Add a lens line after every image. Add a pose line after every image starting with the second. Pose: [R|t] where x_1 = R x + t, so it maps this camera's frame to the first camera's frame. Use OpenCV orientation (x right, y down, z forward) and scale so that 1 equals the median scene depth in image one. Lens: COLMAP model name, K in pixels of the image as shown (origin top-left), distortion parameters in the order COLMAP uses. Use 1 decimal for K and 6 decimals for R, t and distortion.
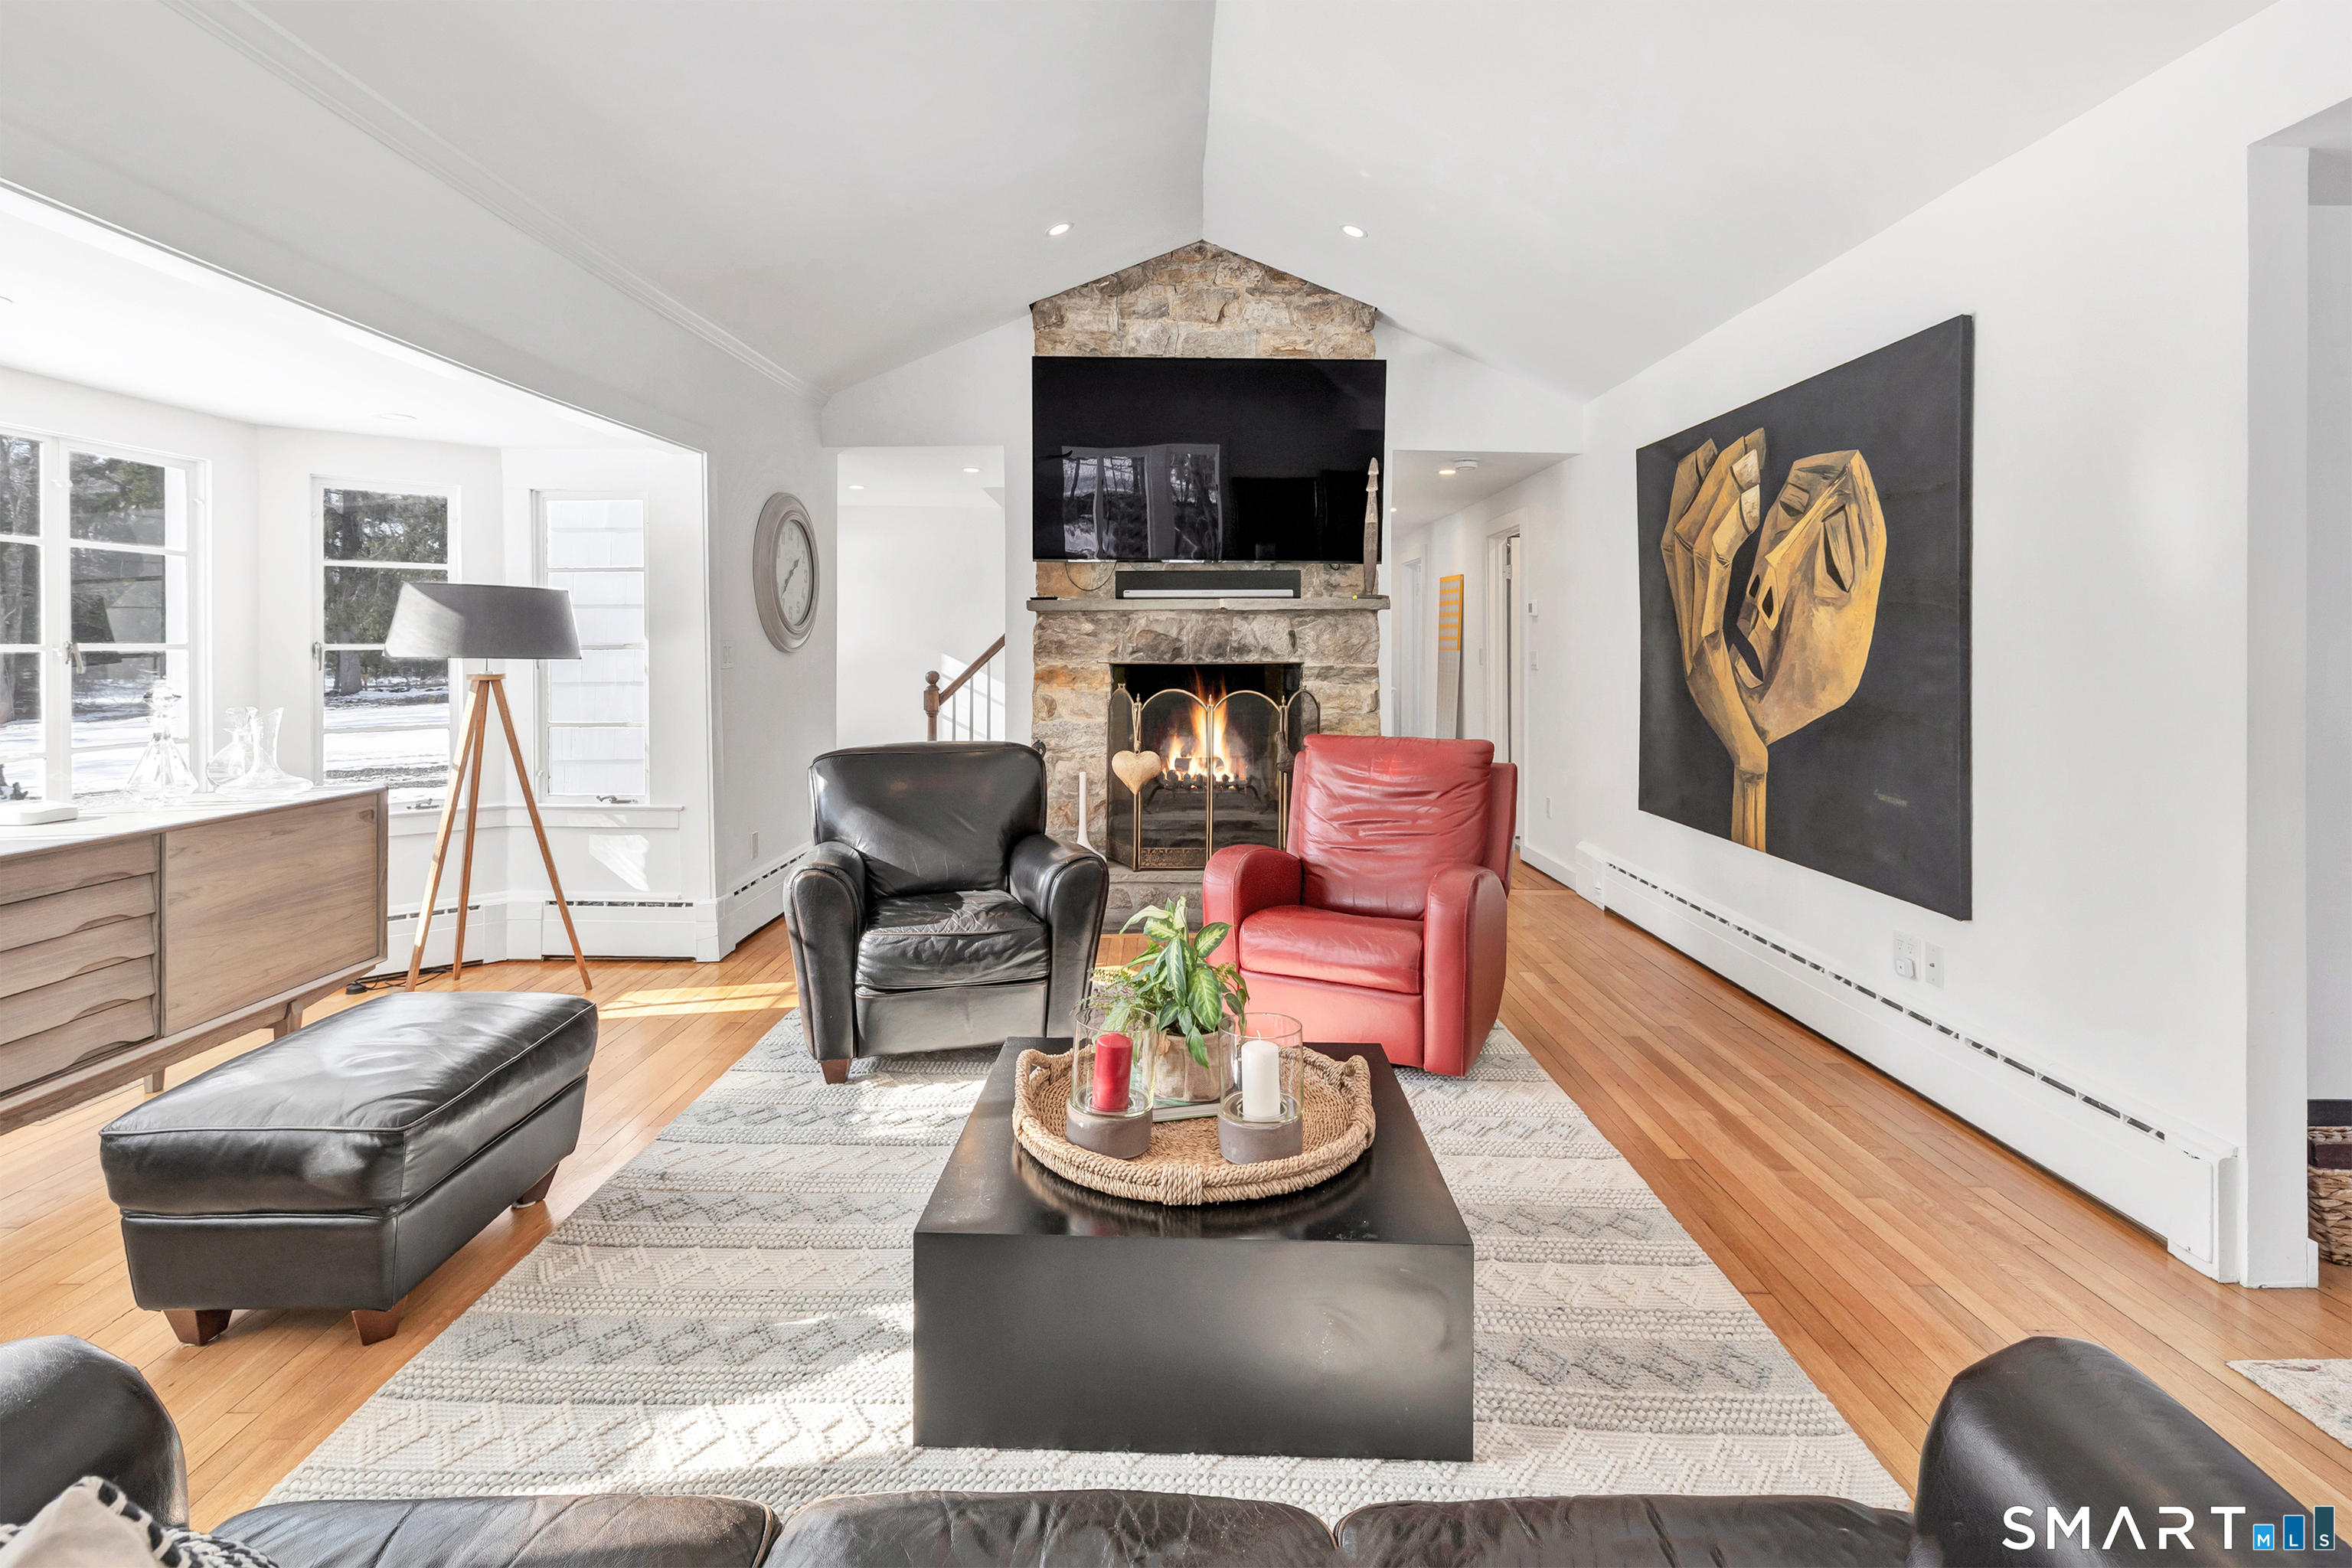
lens RADIAL K [[1096.0, 0, 1168.7], [0, 1096.0, 633.9], [0, 0, 1]] dist [-0.001109, -0.000040]
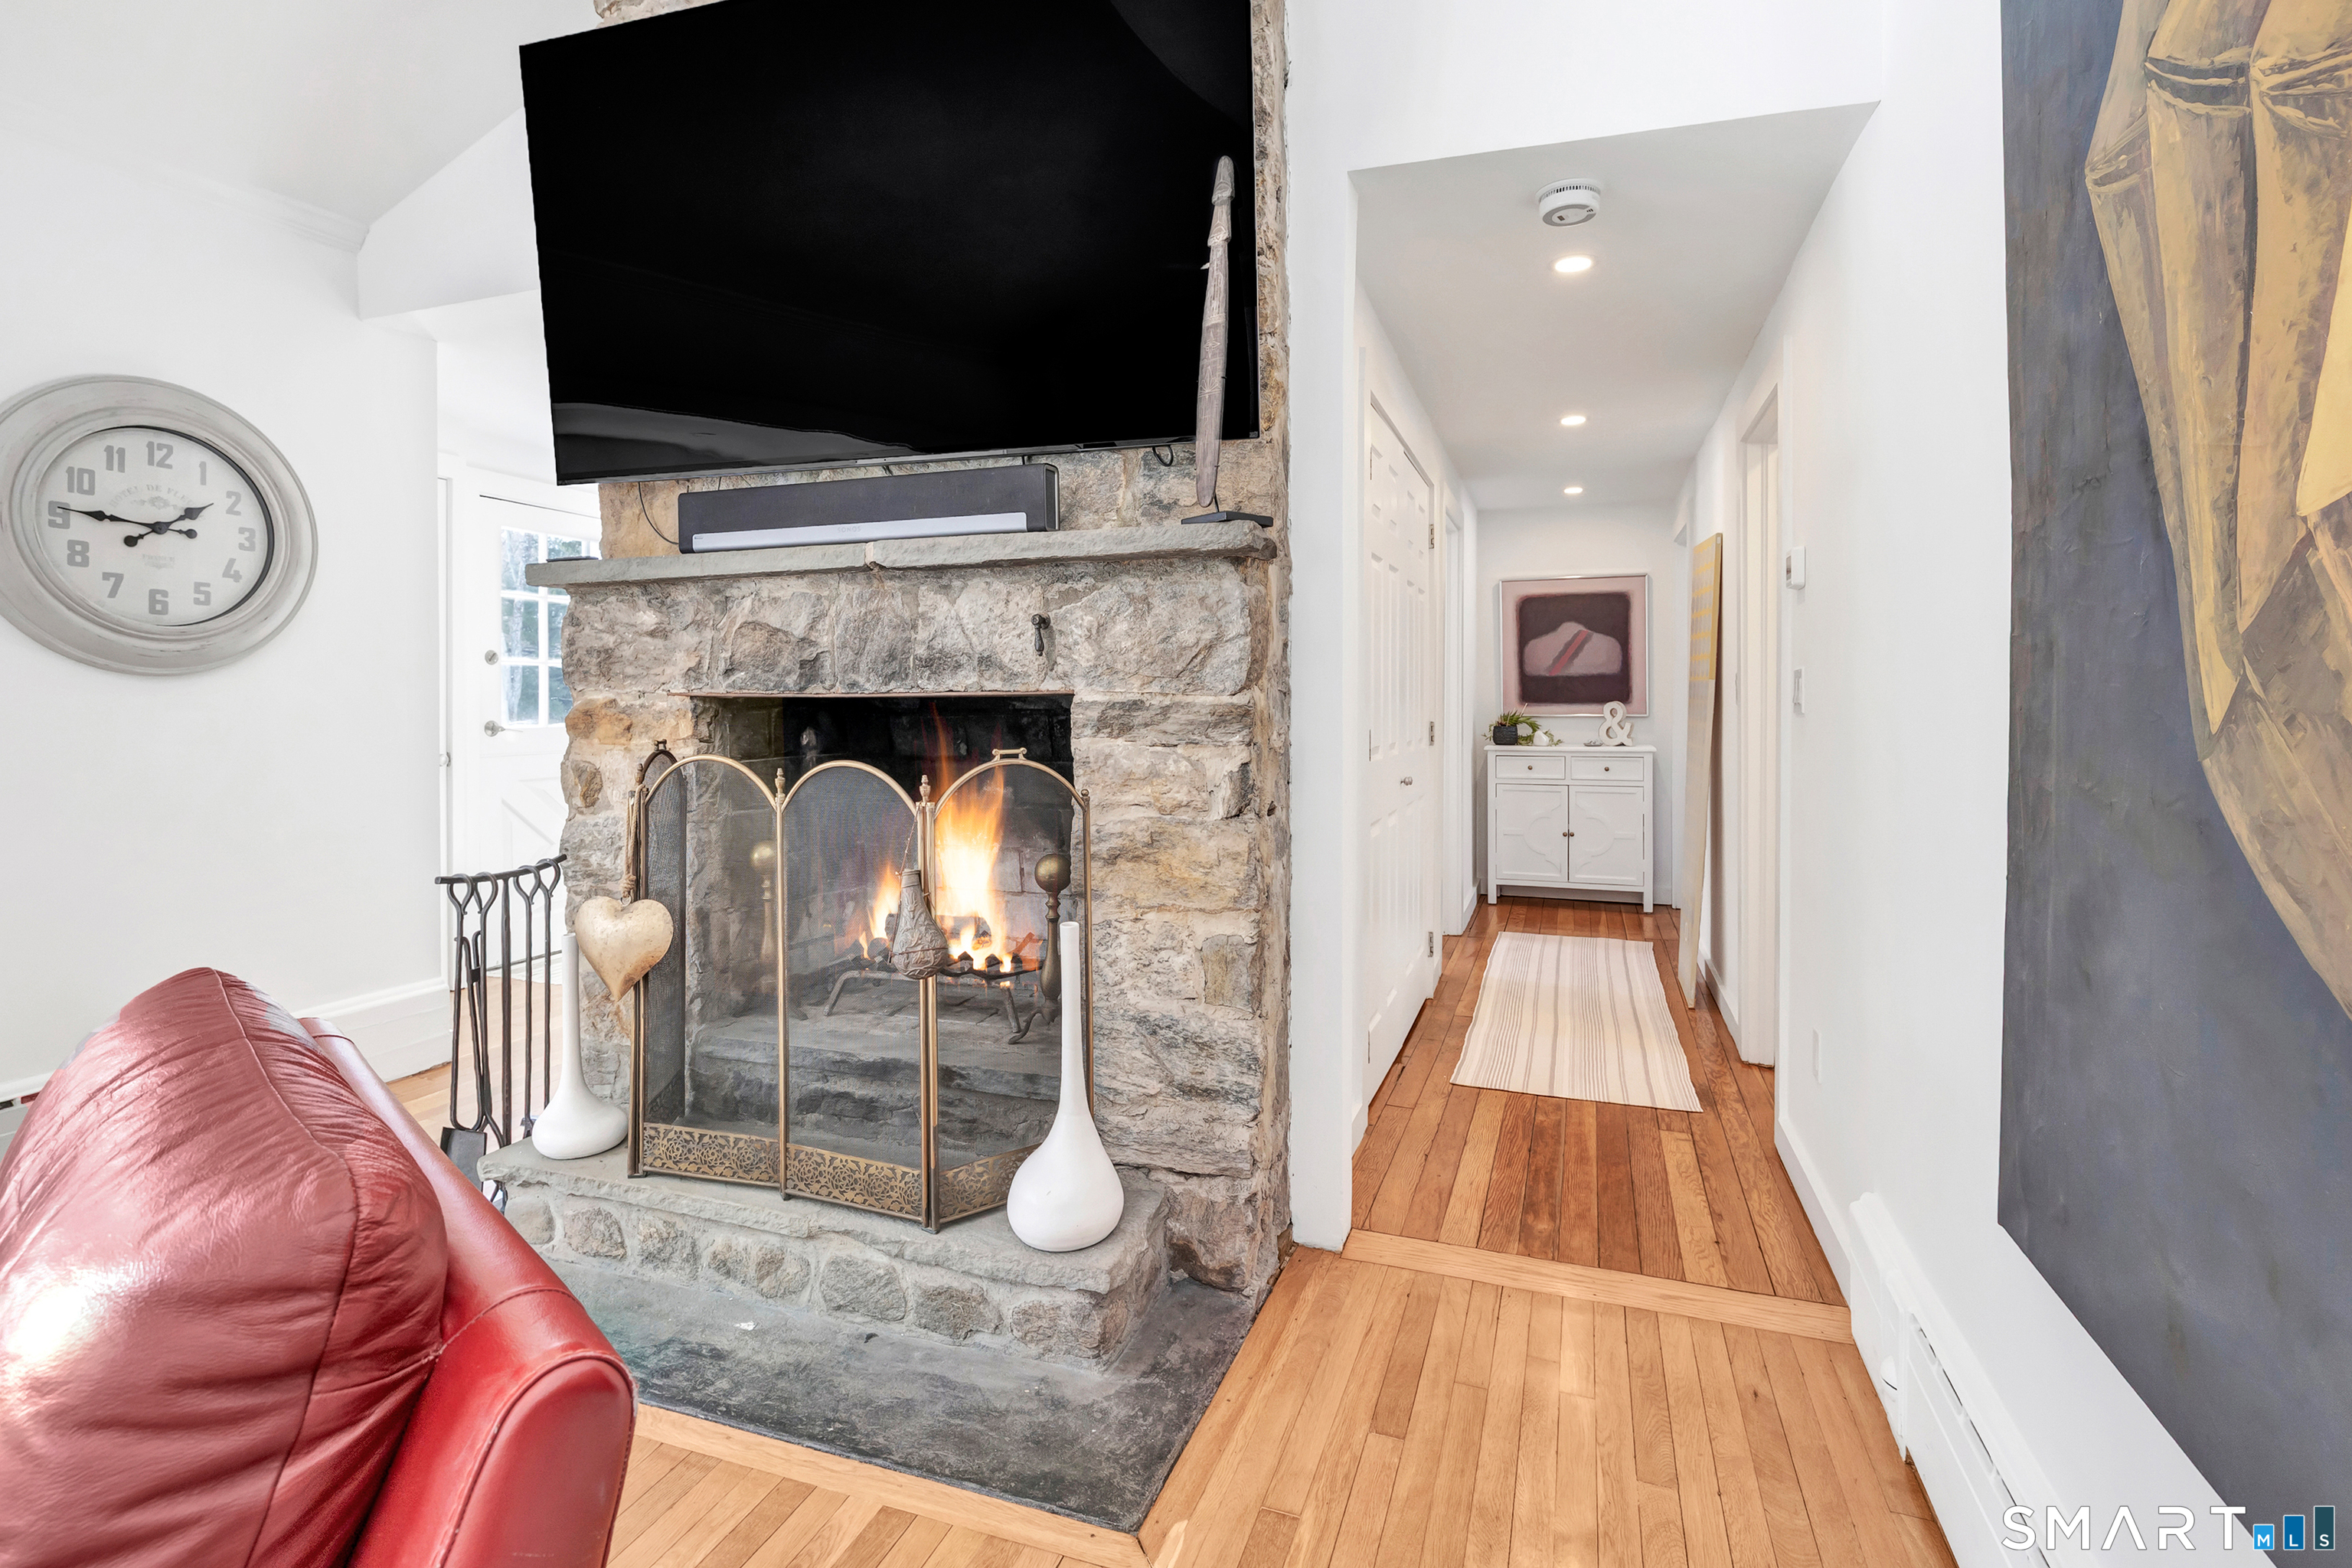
lens RADIAL K [[1141.1, 0, 1175.8], [0, 1141.1, 705.6], [0, 0, 1]] dist [-0.002060, -0.000275]
pose [[0.944854, 0.000398, -0.327492, 0.299221], [0.005033, 0.999864, 0.015735, 0.024597], [0.327454, -0.016516, 0.944723, 0.611682]]
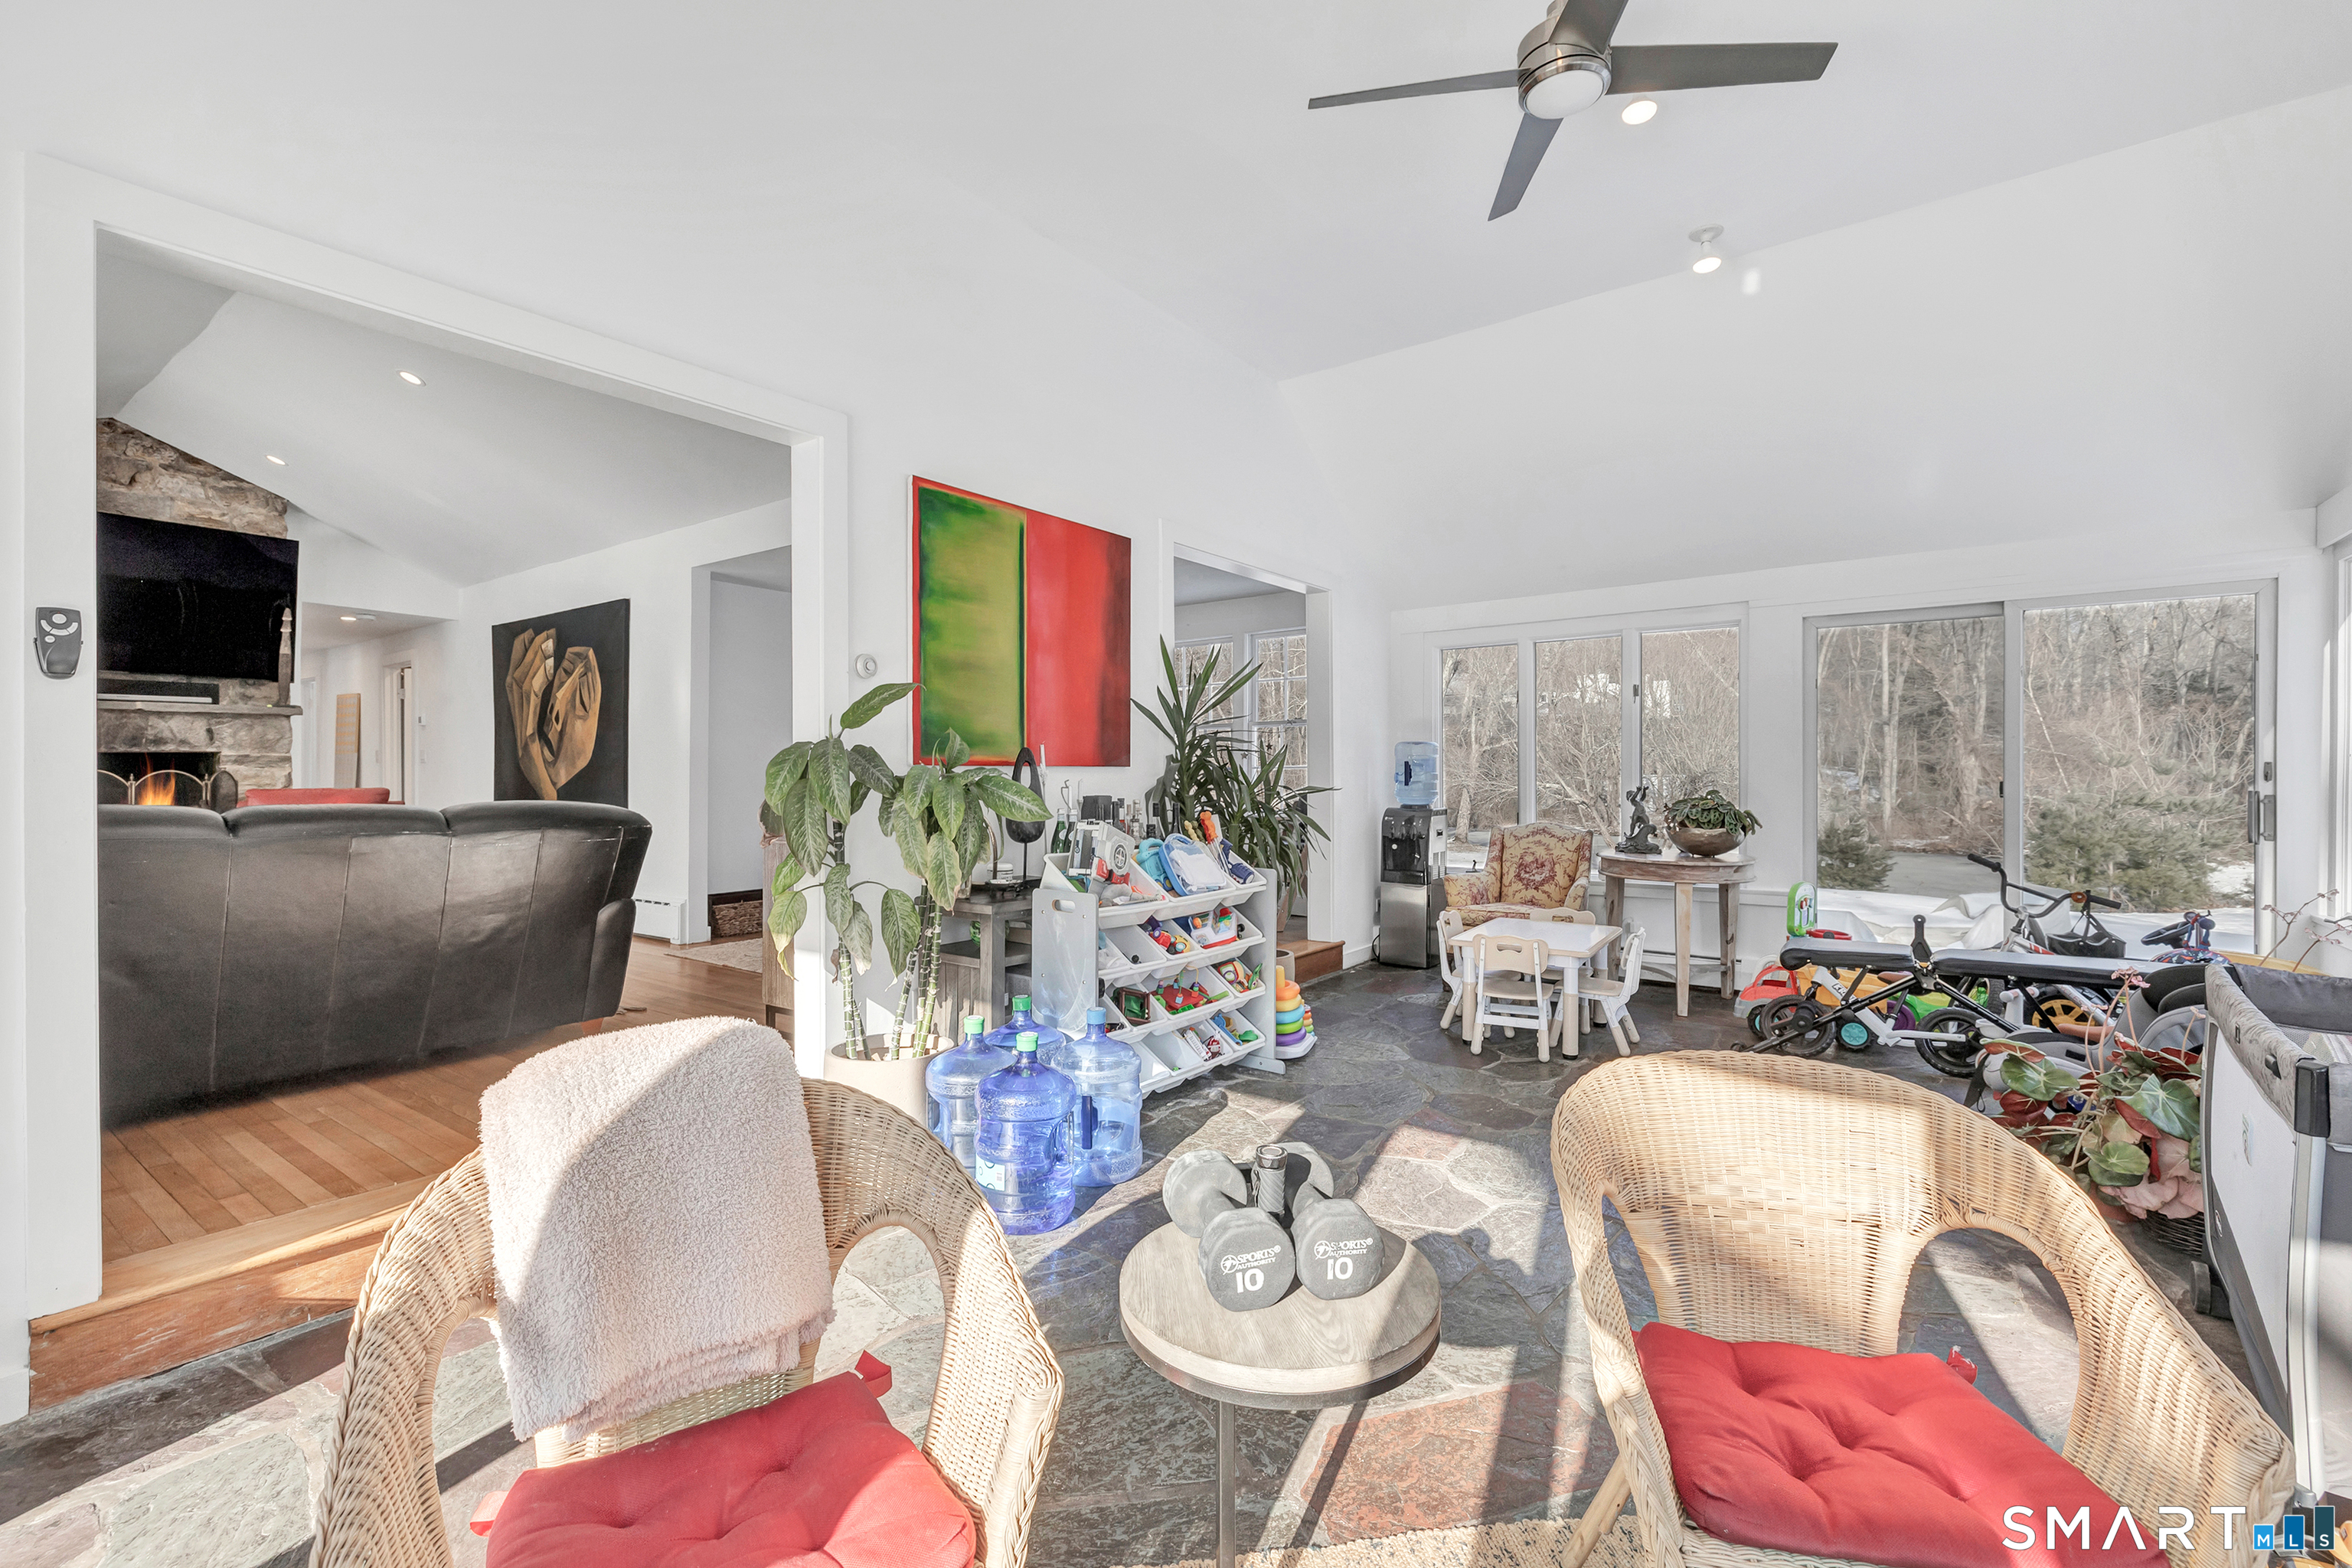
lens RADIAL K [[1034.4, 0, 1177.6], [0, 1034.4, 772.8], [0, 0, 1]] dist [-0.000740, -0.000191]
pose [[0.589722, -0.002292, 0.807603, -0.213388], [-0.003941, 0.999976, 0.005715, 0.040183], [-0.807597, -0.006553, 0.589698, -0.718407]]
